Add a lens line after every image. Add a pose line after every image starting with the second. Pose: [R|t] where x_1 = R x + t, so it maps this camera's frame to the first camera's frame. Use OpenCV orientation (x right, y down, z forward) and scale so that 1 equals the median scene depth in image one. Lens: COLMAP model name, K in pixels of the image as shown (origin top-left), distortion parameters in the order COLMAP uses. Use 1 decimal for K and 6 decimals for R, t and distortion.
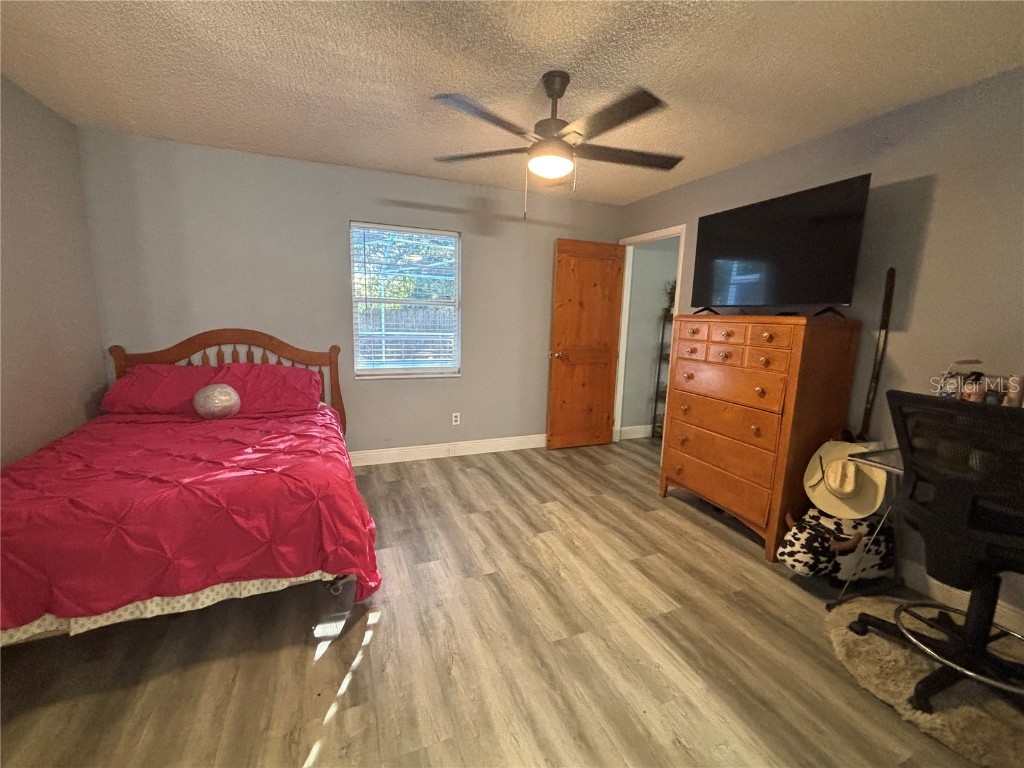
lens RADIAL K [[428.0, 0, 512.6], [0, 428.0, 385.0], [0, 0, 1]] dist [-0.003624, 0.001810]
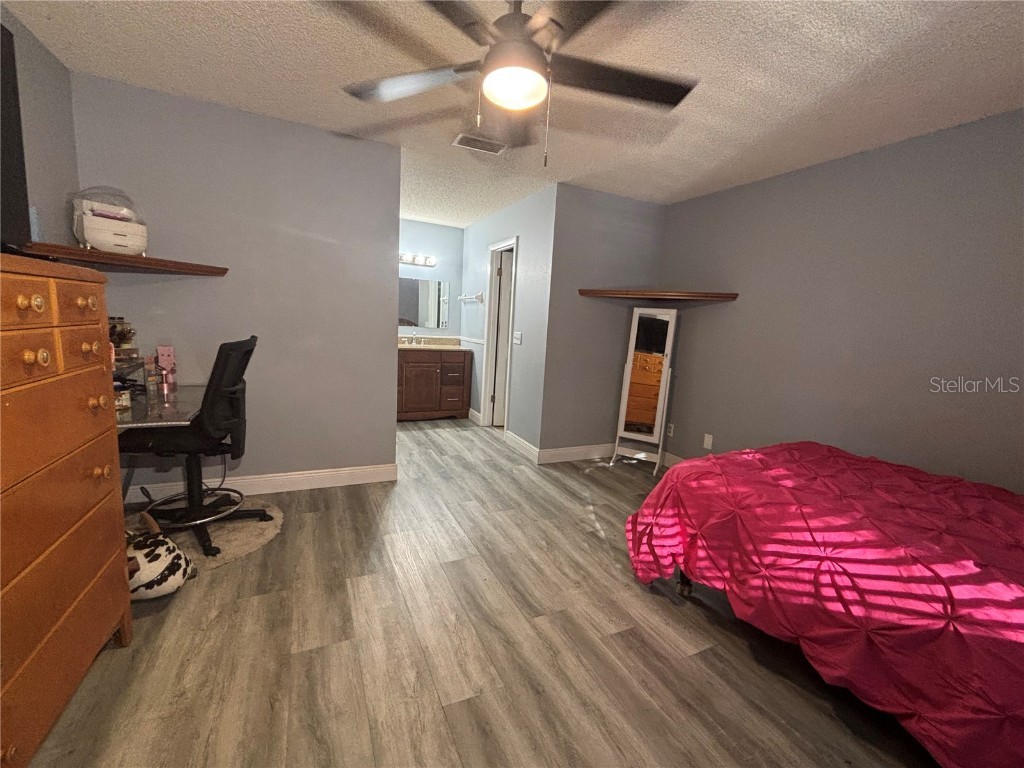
lens RADIAL K [[428.0, 0, 511.0], [0, 428.0, 385.6], [0, 0, 1]] dist [-0.003624, 0.001810]
pose [[-0.994460, -0.080376, -0.067741, 0.092062], [-0.097311, 0.947636, 0.304167, -0.232378], [0.039746, 0.309074, -0.950207, 1.572988]]
